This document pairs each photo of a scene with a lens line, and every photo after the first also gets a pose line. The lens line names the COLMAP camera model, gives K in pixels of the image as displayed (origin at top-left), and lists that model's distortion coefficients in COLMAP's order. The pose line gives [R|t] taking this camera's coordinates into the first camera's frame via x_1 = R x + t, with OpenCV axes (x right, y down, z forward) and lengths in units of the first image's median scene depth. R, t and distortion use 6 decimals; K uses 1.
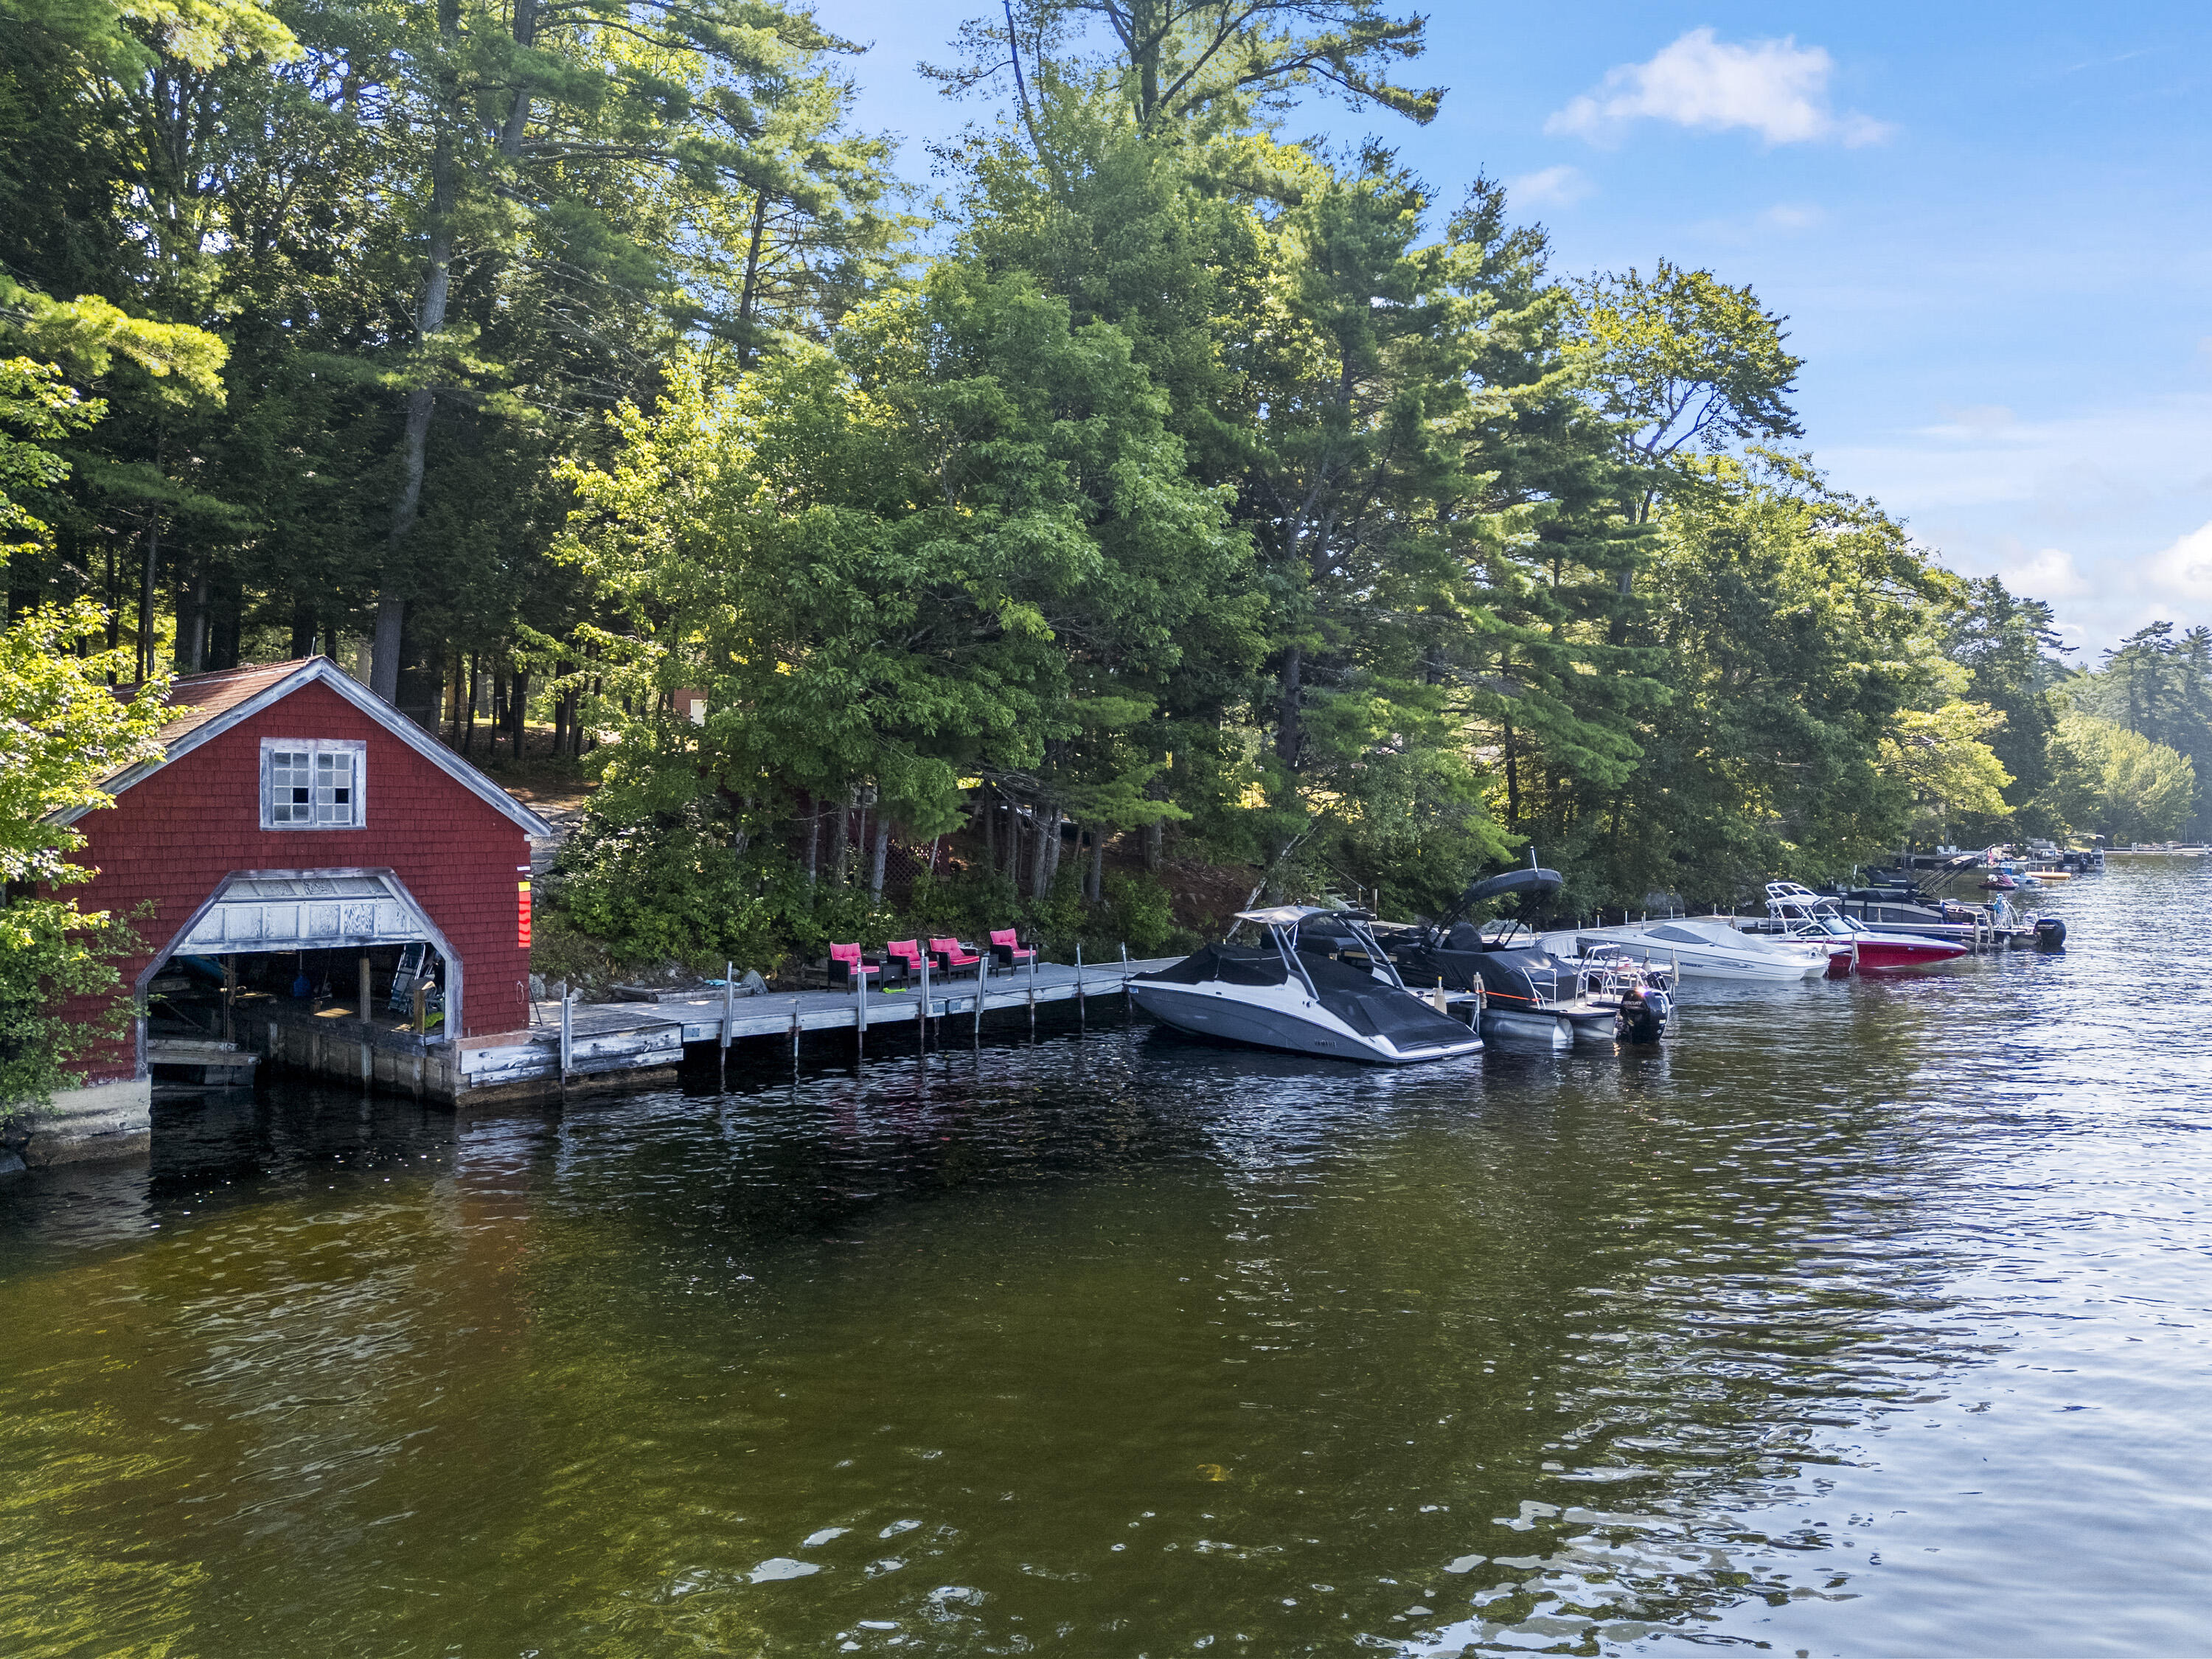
lens RADIAL K [[1546.0, 0, 1106.0], [0, 1546.0, 829.5], [0, 0, 1]] dist [0.024233, -0.000900]
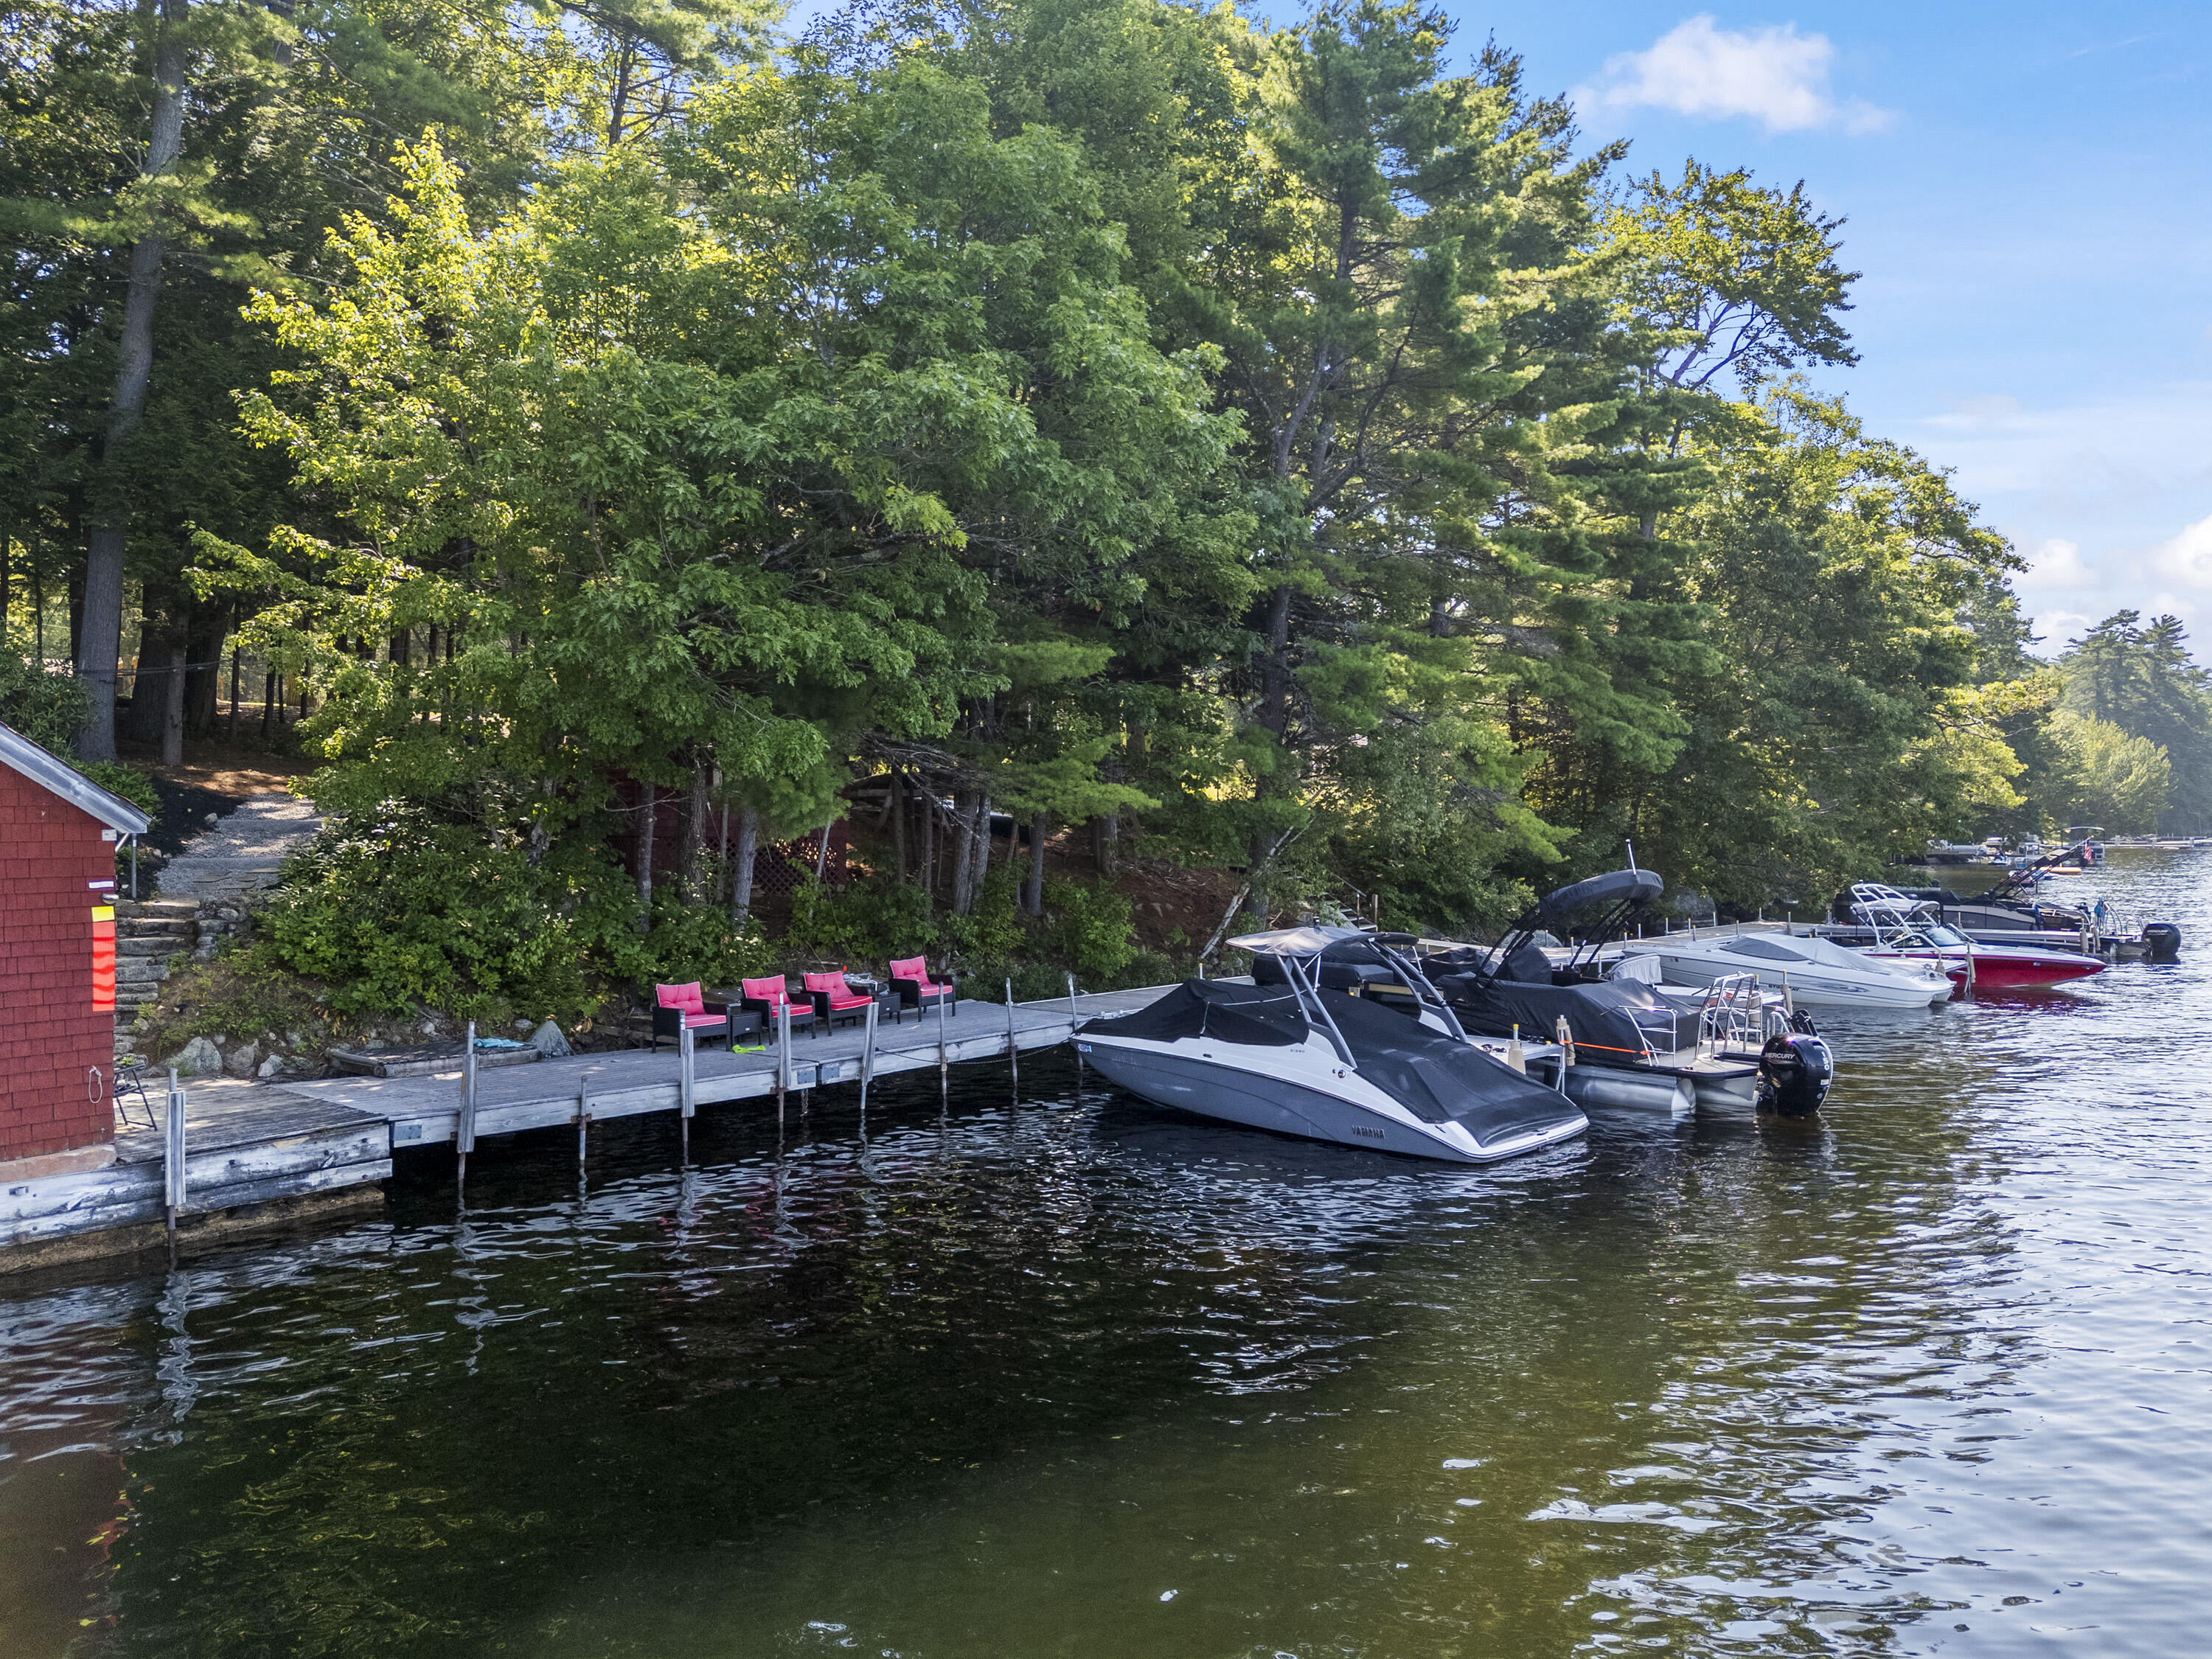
lens RADIAL K [[1546.0, 0, 1106.0], [0, 1546.0, 829.5], [0, 0, 1]] dist [0.024233, -0.000900]
pose [[0.999427, -0.006876, 0.033132, 0.004382], [0.006897, 0.999976, -0.000516, 0.004370], [-0.033128, 0.000744, 0.999451, 0.258422]]
